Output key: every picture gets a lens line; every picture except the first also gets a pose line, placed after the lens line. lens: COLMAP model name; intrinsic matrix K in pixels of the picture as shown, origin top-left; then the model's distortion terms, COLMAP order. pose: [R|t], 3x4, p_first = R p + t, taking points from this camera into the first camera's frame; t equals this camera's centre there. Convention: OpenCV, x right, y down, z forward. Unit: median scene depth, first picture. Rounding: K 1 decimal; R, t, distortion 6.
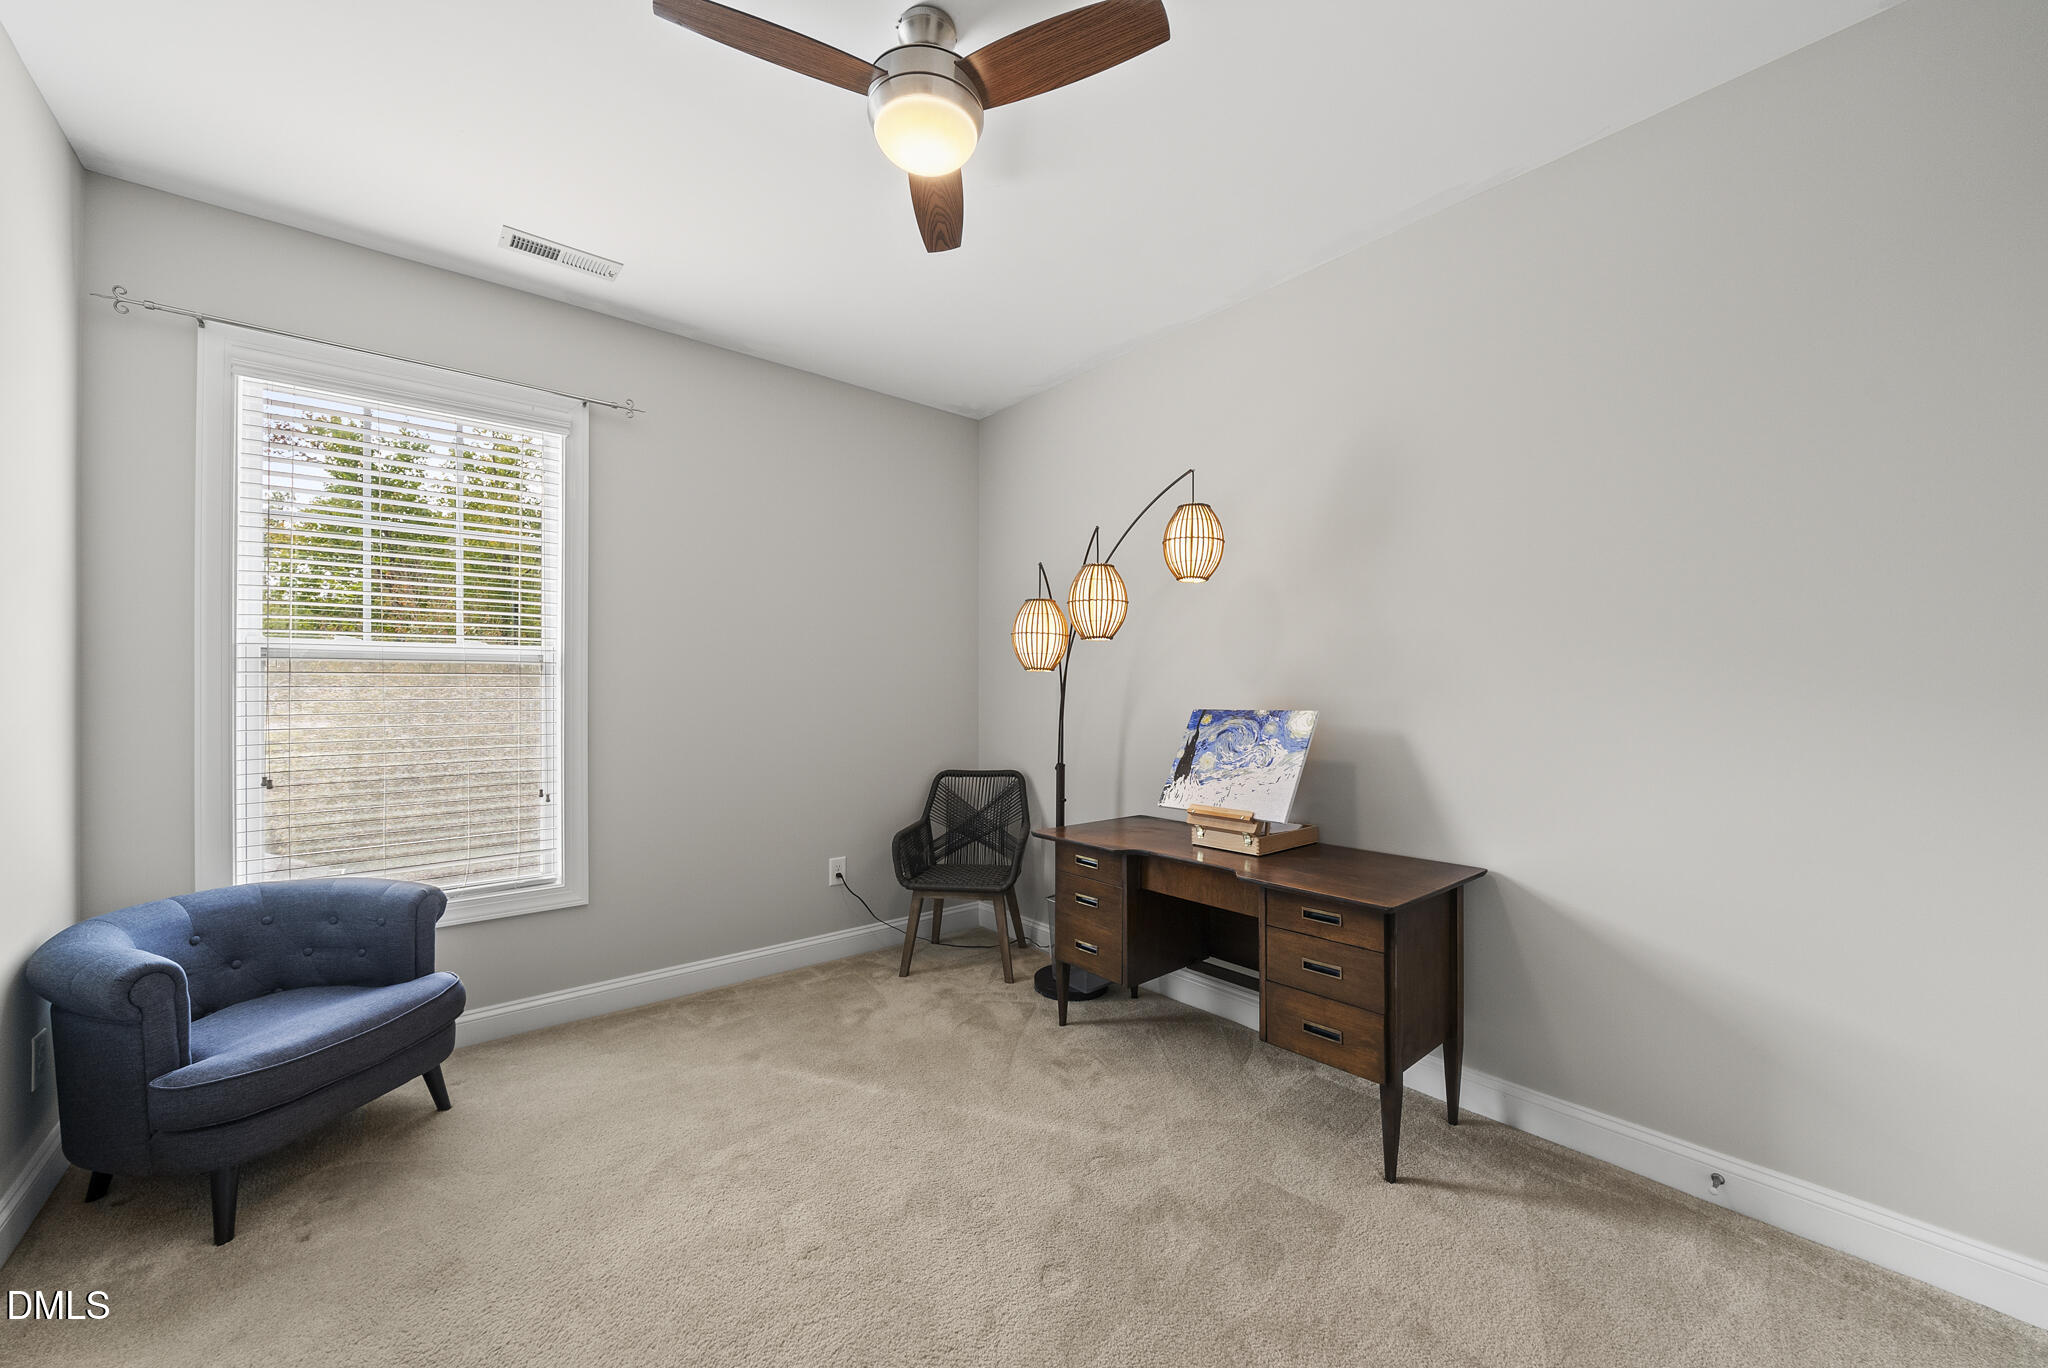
lens RADIAL K [[775.6, 0, 1010.3], [0, 775.6, 692.1], [0, 0, 1]] dist [-0.009076, -0.000060]
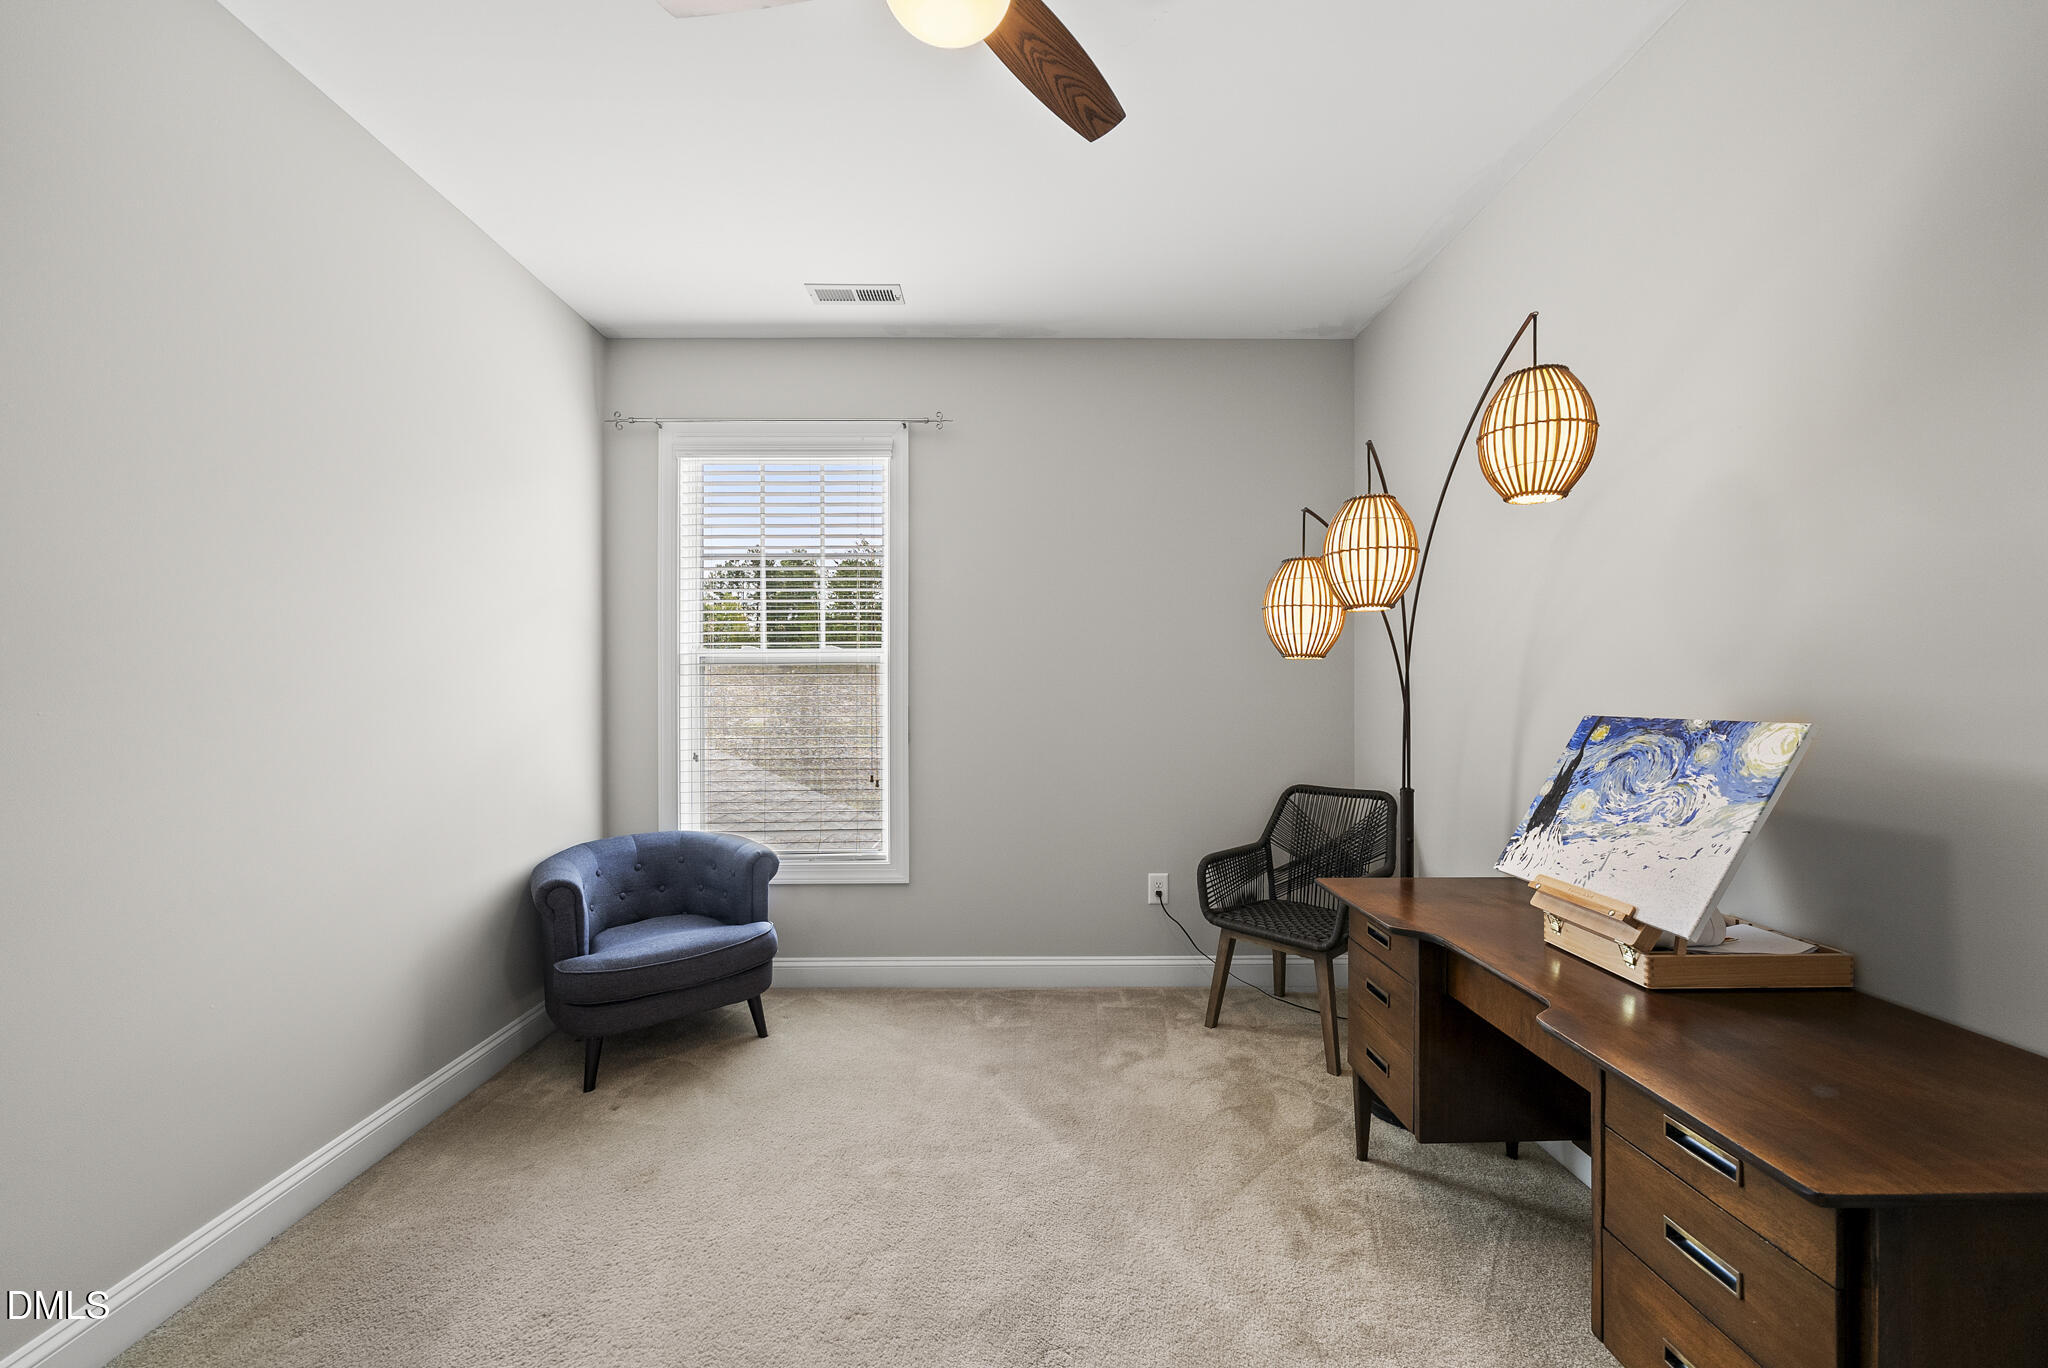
lens RADIAL K [[775.6, 0, 1021.8], [0, 775.6, 691.0], [0, 0, 1]] dist [-0.009076, -0.000060]
pose [[0.772028, -0.000721, -0.635588, 0.305661], [0.003480, 0.999989, 0.003092, 0.000088], [0.635579, -0.004598, 0.772022, 0.289693]]
